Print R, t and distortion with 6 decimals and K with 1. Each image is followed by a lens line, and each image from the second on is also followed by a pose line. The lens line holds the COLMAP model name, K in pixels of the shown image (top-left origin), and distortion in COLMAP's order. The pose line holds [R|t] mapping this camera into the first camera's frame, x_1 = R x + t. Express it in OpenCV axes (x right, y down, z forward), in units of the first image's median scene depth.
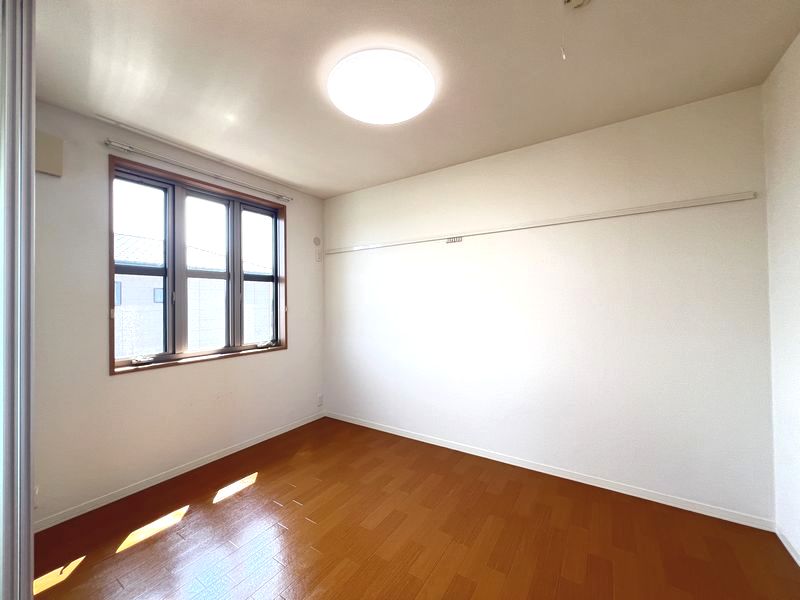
lens RADIAL K [[324.0, 0, 399.8], [0, 324.0, 300.7], [0, 0, 1]] dist [0.000167, -0.000009]
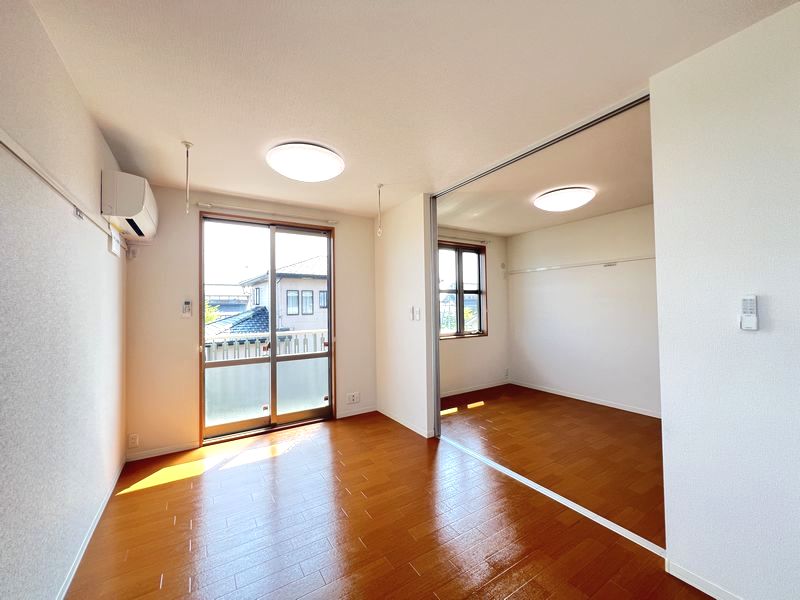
lens RADIAL K [[324.0, 0, 399.7], [0, 324.0, 300.7], [0, 0, 1]] dist [0.000167, -0.000009]
pose [[0.912568, -0.008123, -0.408843, -0.090861], [0.008062, 0.999966, -0.001874, -0.025270], [0.408845, -0.001586, 0.912603, -0.639845]]
